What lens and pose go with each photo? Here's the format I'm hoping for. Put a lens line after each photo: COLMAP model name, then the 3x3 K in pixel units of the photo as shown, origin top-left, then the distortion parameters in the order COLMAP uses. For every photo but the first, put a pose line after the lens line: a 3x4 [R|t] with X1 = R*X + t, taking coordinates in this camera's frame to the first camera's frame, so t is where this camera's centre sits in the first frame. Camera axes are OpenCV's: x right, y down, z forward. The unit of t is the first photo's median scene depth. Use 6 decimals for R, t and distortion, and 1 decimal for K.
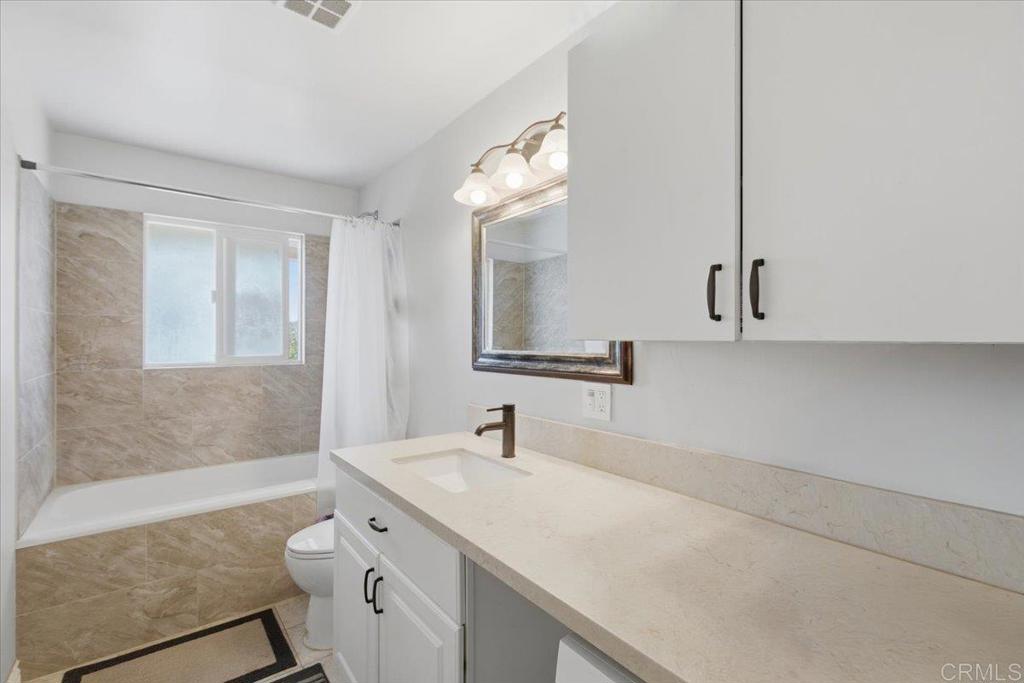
lens RADIAL K [[460.4, 0, 513.0], [0, 460.4, 336.1], [0, 0, 1]] dist [-0.000862, -0.000467]
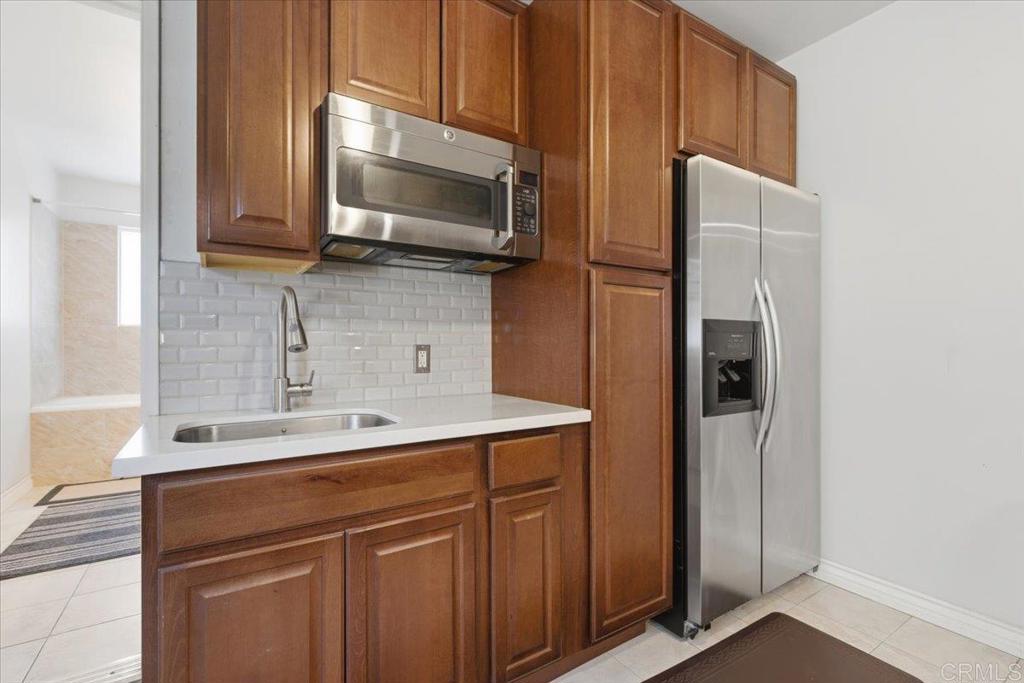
lens RADIAL K [[463.6, 0, 512.0], [0, 463.6, 341.5], [0, 0, 1]] dist [-0.000243, -0.000307]
pose [[0.996143, -0.004108, -0.087647, 0.828616], [0.003989, 0.999991, -0.001527, 0.163936], [0.087652, 0.001172, 0.996150, -0.556778]]
